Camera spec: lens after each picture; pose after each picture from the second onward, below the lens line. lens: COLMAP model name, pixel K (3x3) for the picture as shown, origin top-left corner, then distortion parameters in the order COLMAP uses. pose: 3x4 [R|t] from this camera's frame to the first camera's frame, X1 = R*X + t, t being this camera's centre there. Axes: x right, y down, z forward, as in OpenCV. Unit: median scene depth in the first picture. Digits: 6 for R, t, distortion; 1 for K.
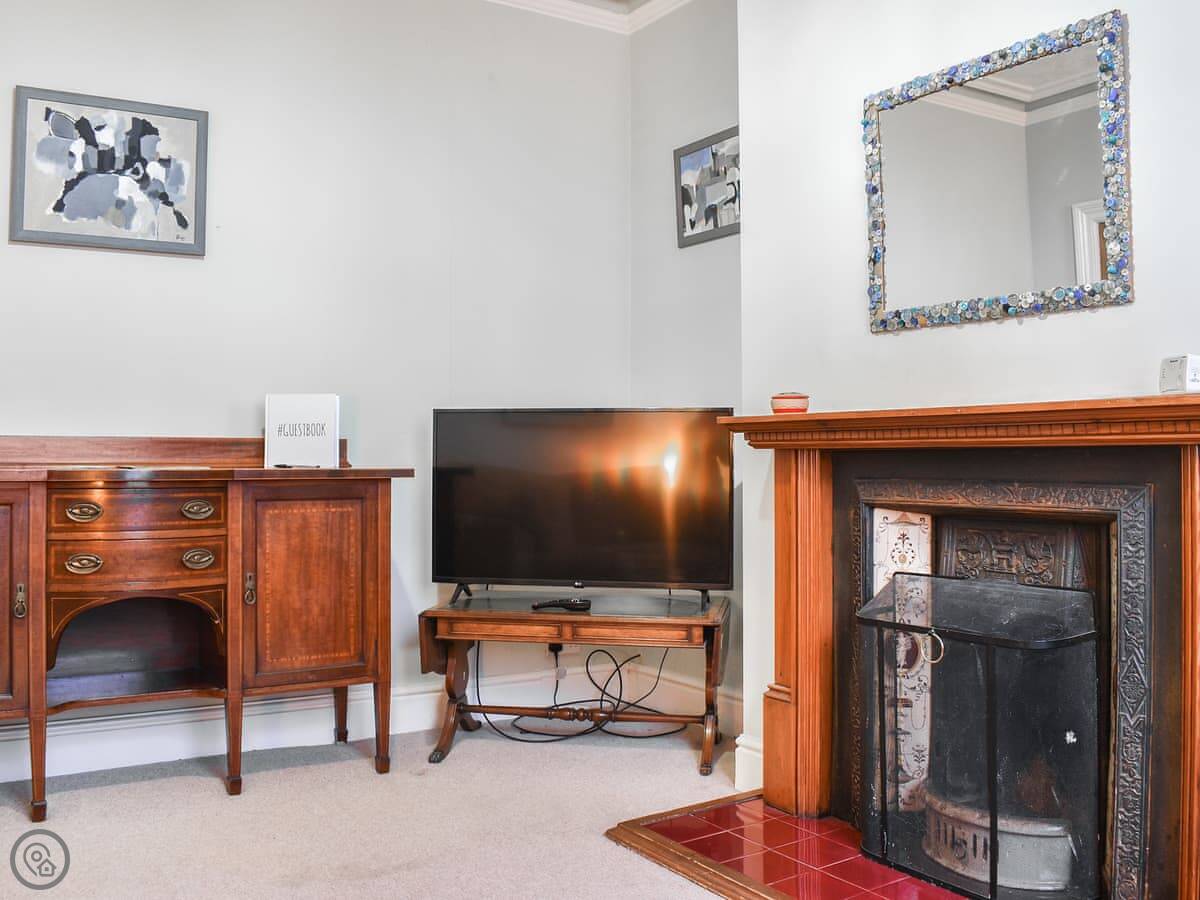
lens RADIAL K [[1108.5, 0, 597.7], [0, 1108.5, 445.0], [0, 0, 1]] dist [-0.060621, 0.000000]
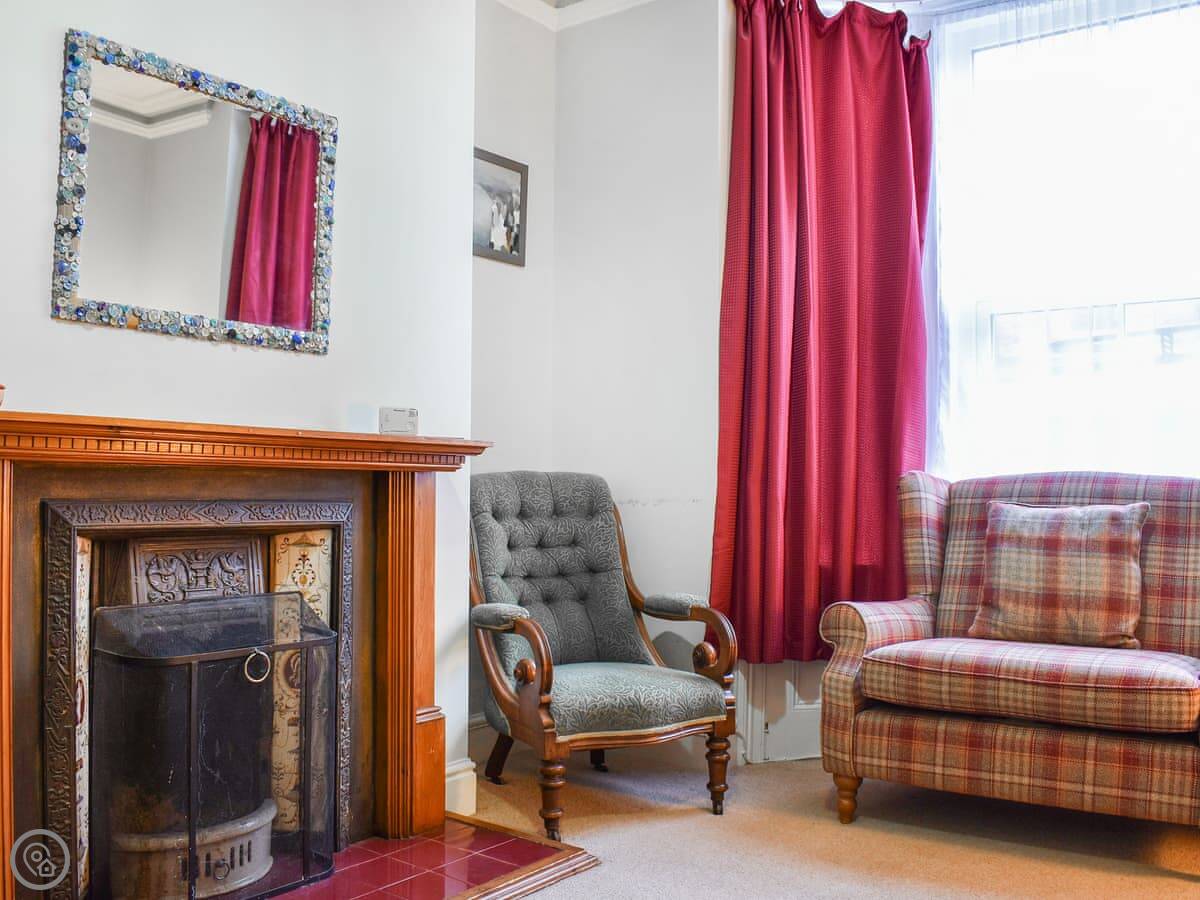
lens RADIAL K [[1108.5, 0, 599.8], [0, 1108.5, 454.1], [0, 0, 1]] dist [-0.060621, 0.000000]
pose [[-0.338826, 0.019256, 0.940652, -0.717305], [-0.028146, 0.999136, -0.030592, 0.011654], [-0.940428, -0.036841, -0.337991, 1.009636]]
